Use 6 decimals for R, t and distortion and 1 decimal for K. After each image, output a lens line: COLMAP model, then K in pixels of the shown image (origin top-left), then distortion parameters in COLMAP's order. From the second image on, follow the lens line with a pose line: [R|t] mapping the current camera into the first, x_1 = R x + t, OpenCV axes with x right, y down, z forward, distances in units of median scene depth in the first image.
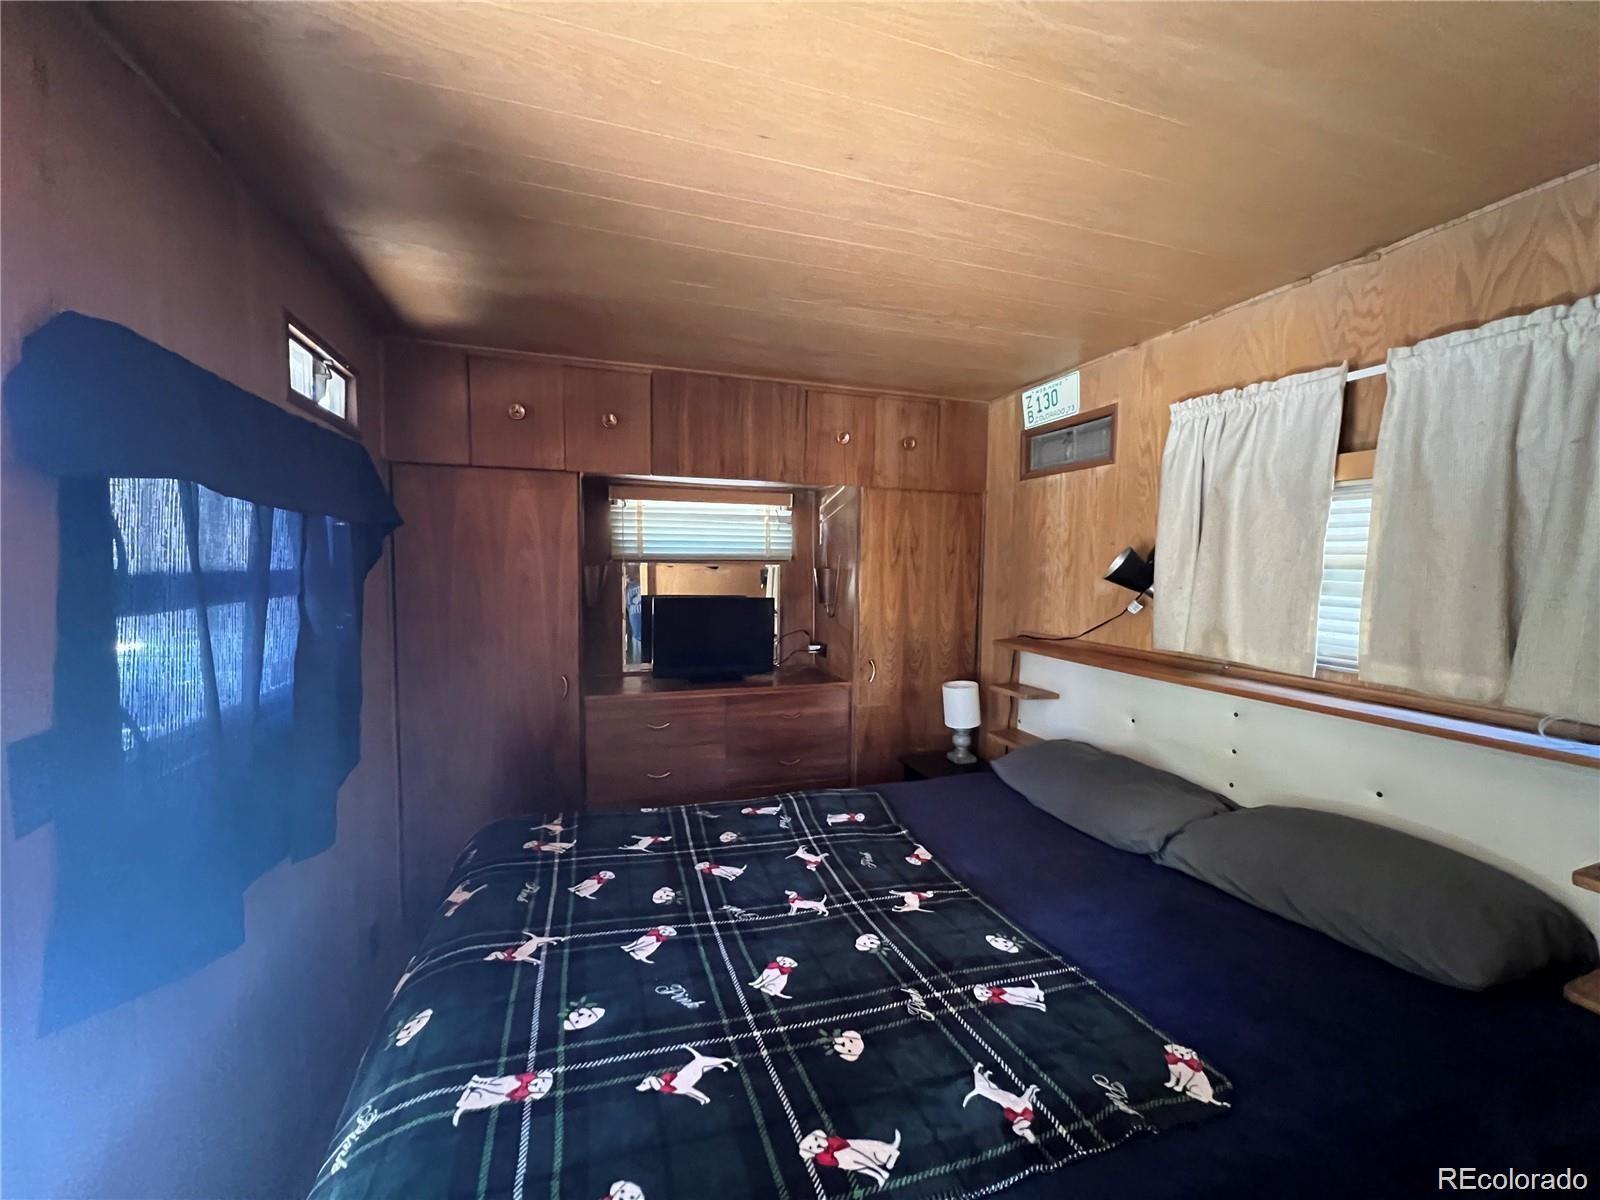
lens RADIAL K [[638.1, 0, 794.7], [0, 638.1, 603.2], [0, 0, 1]] dist [-0.002929, 0.000736]
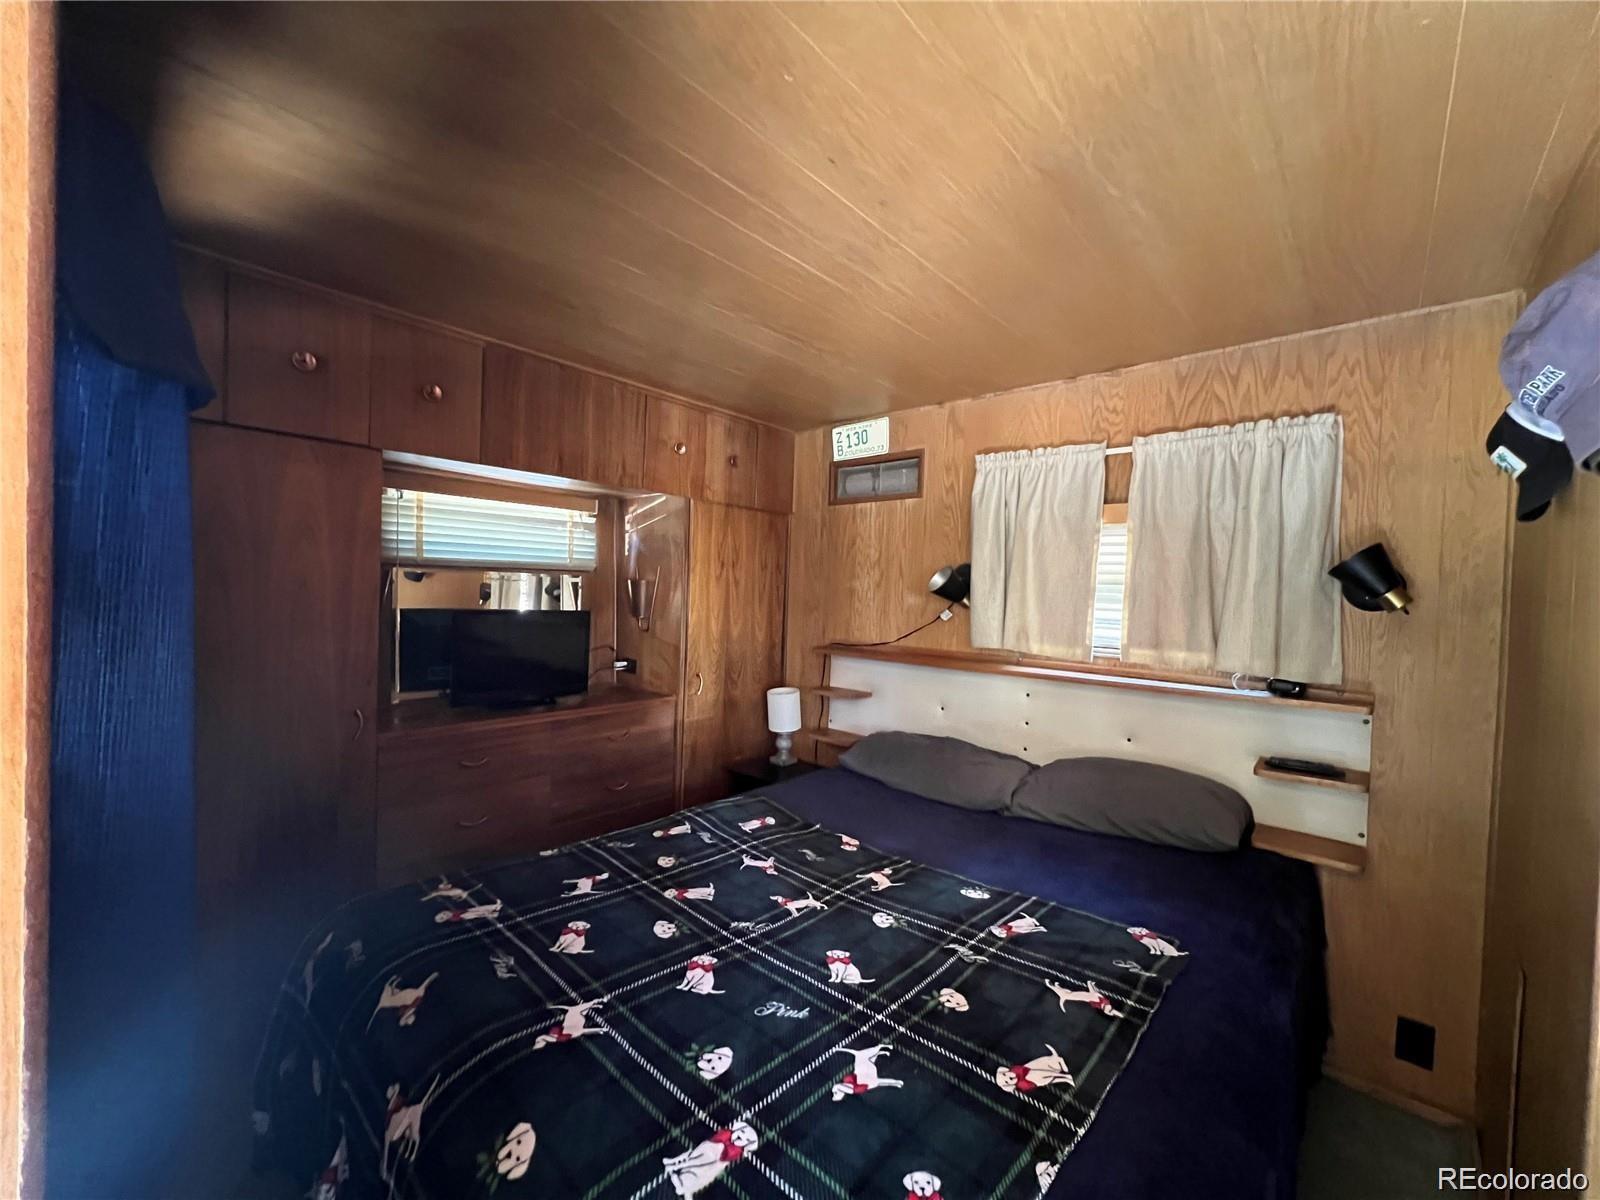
lens RADIAL K [[638.1, 0, 803.1], [0, 638.1, 603.0], [0, 0, 1]] dist [-0.002929, 0.000736]
pose [[0.869676, 0.004713, 0.493601, -0.414961], [0.011048, 0.999518, -0.029009, 0.020300], [-0.493500, 0.030682, 0.869204, 0.087294]]
